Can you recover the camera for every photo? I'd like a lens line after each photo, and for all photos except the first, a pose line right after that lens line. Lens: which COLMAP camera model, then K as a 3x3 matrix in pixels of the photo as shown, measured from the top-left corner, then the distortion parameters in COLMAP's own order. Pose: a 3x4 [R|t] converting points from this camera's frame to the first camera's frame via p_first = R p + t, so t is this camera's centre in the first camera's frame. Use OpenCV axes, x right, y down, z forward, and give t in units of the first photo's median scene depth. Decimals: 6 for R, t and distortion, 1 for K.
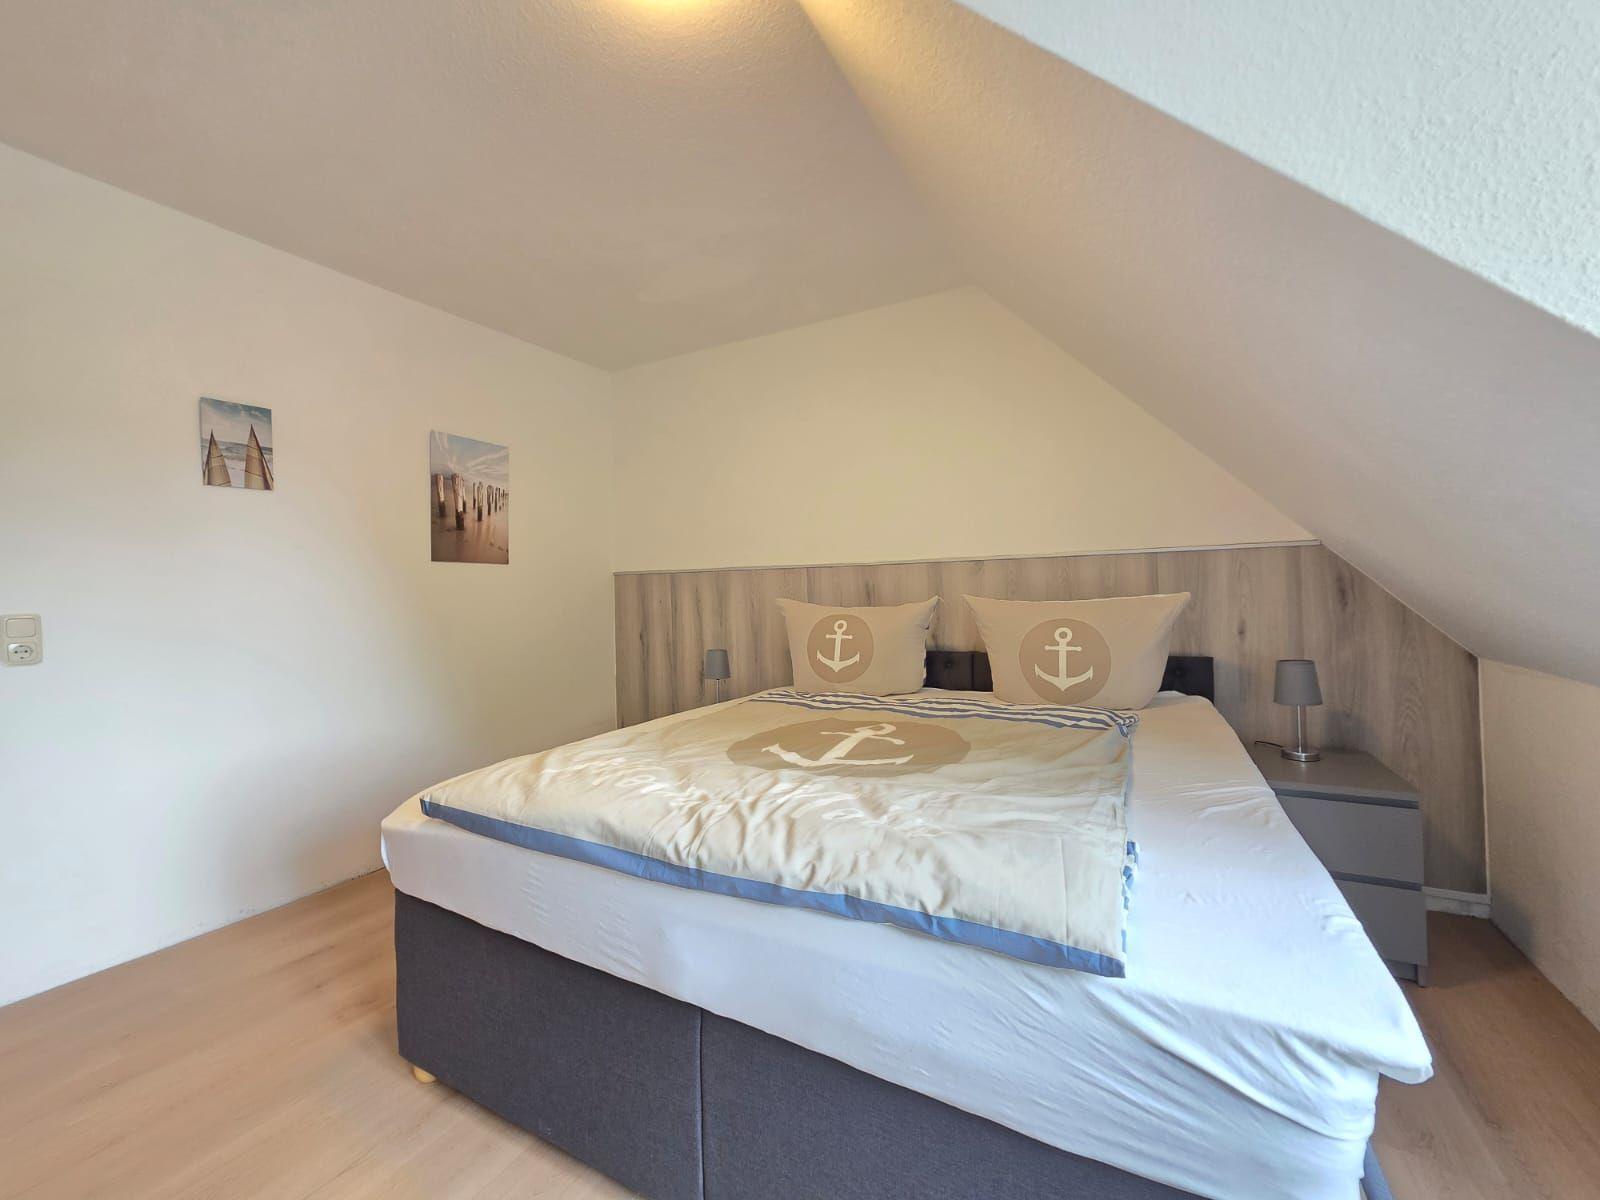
lens RADIAL K [[635.4, 0, 802.6], [0, 635.4, 596.1], [0, 0, 1]] dist [0.002953, -0.000691]
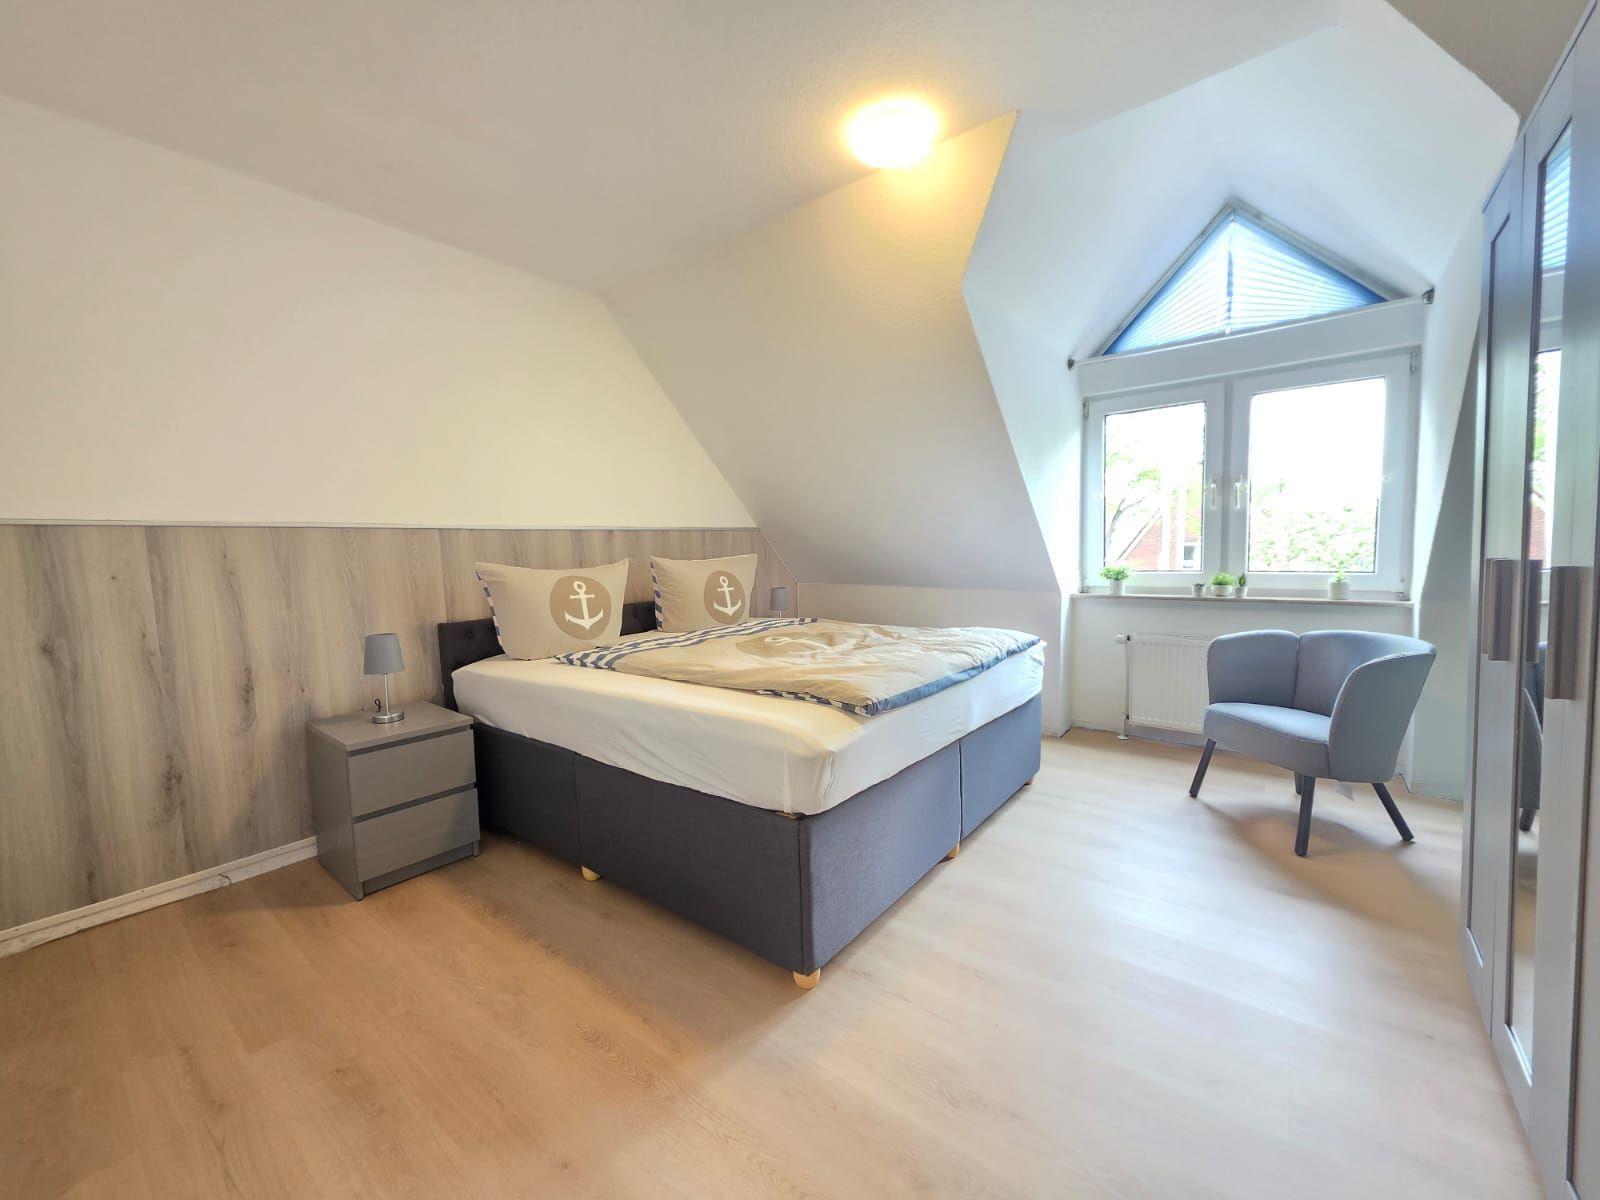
lens RADIAL K [[635.4, 0, 802.6], [0, 635.4, 596.1], [0, 0, 1]] dist [0.002953, -0.000691]
pose [[0.161655, -0.059422, 0.985057, -0.880995], [0.029579, 0.998029, 0.055351, 0.014335], [-0.986404, 0.020189, 0.163094, 0.440467]]
